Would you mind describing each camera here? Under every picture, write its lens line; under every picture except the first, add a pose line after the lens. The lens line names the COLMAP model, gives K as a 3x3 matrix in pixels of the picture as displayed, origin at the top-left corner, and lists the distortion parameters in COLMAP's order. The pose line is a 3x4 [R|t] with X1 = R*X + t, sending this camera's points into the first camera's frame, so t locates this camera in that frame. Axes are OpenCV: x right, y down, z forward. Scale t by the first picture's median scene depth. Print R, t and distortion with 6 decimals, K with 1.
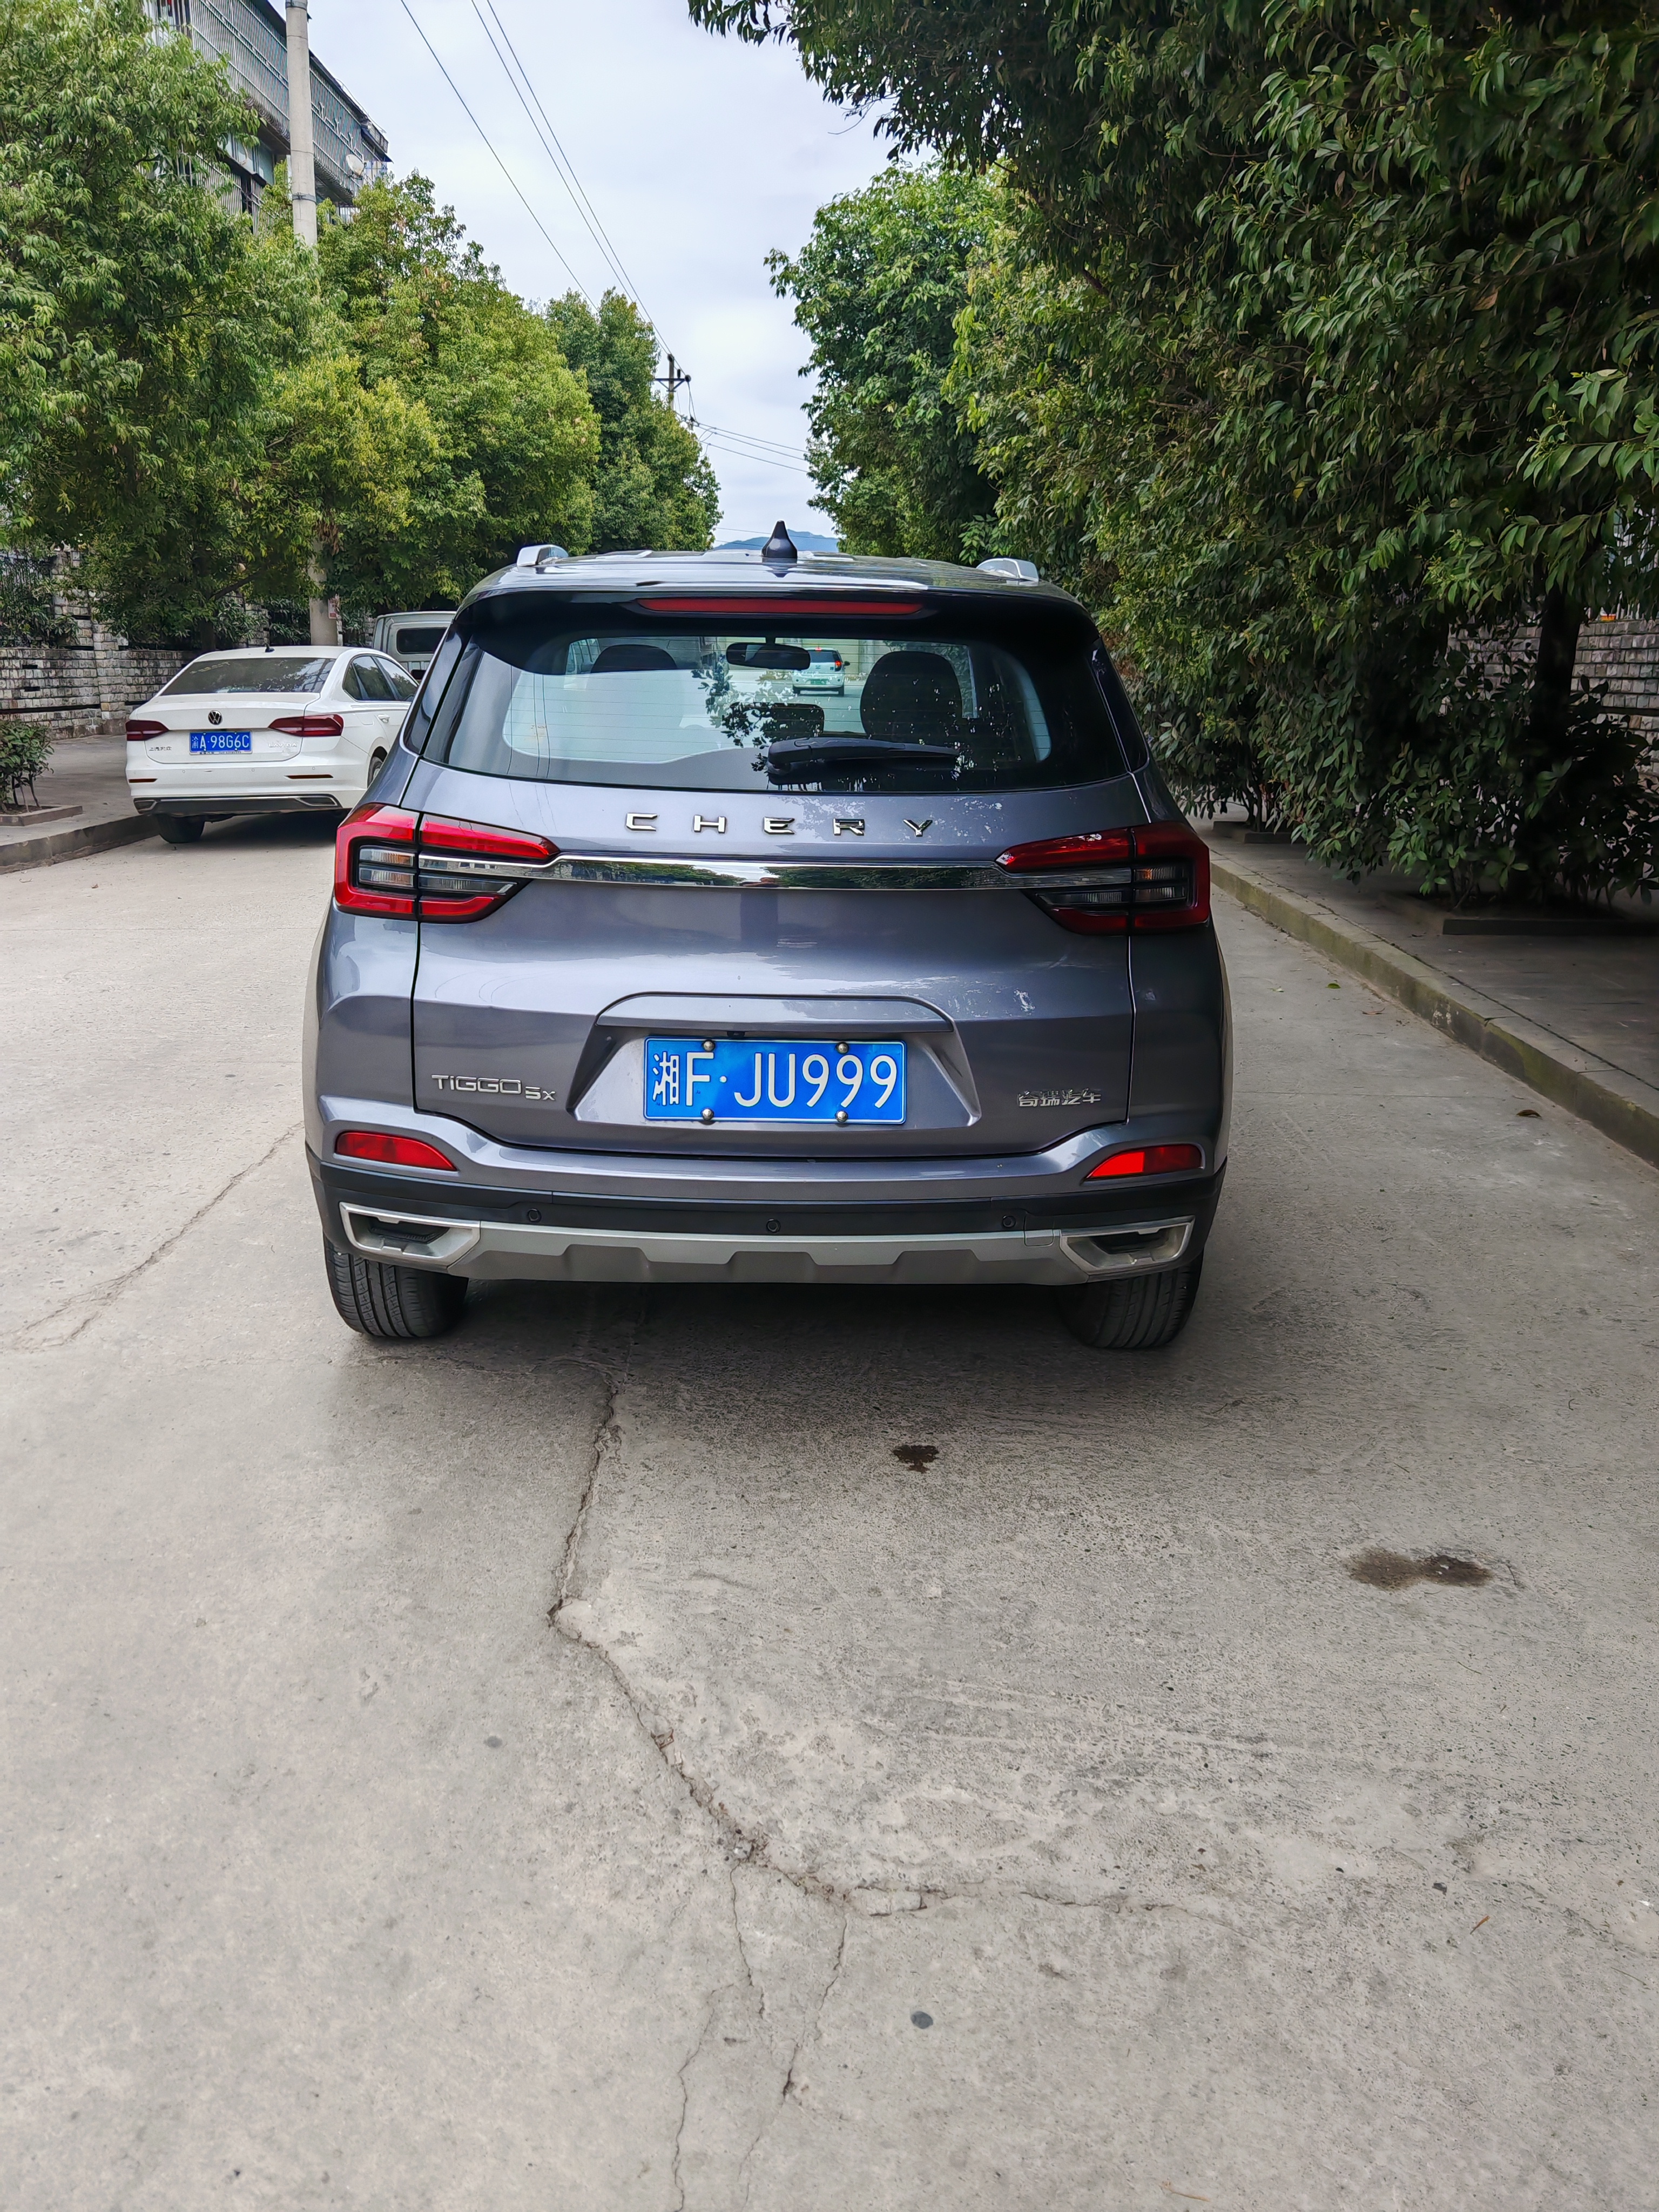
lens RADIAL K [[1726.0, 0, 820.2], [0, 1726.0, 1119.8], [0, 0, 1]] dist [0.033887, -0.030277]
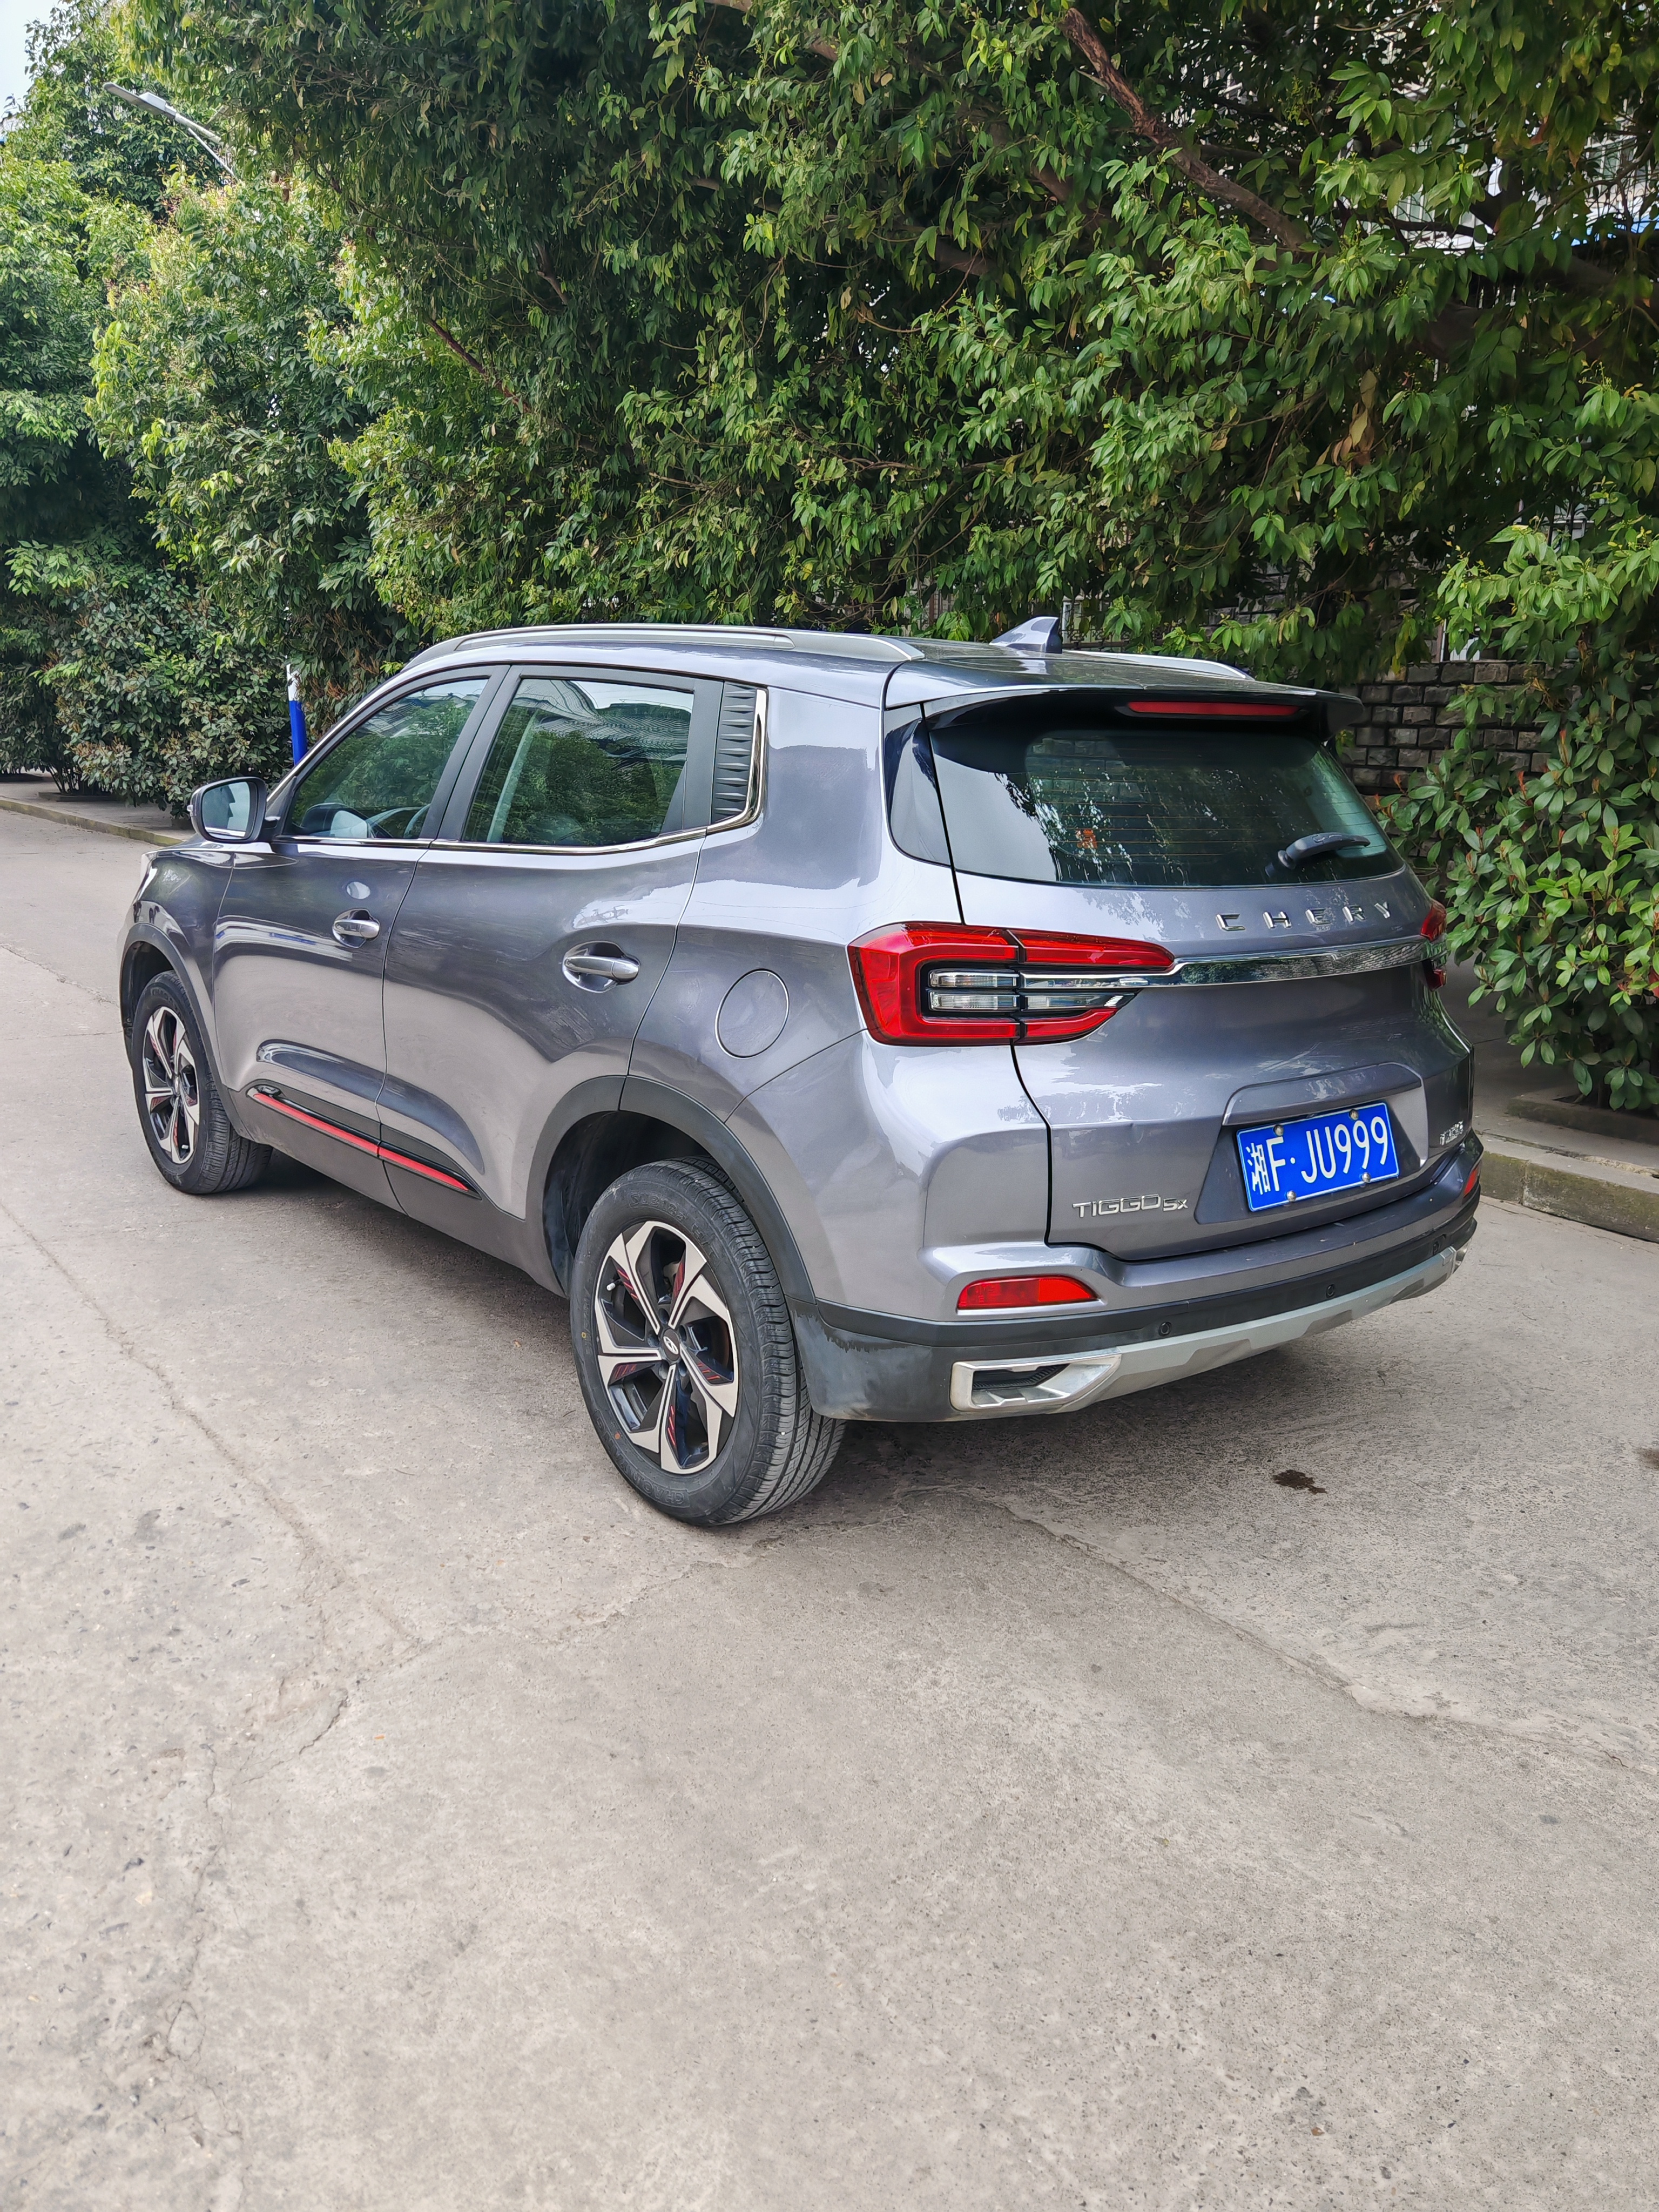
lens RADIAL K [[1726.0, 0, 822.1], [0, 1726.0, 1109.7], [0, 0, 1]] dist [0.033887, -0.030277]
pose [[0.794279, -0.135802, 0.592181, -0.862868], [0.149565, 0.988408, 0.026058, -0.118954], [-0.588855, 0.067872, 0.805384, 0.310803]]
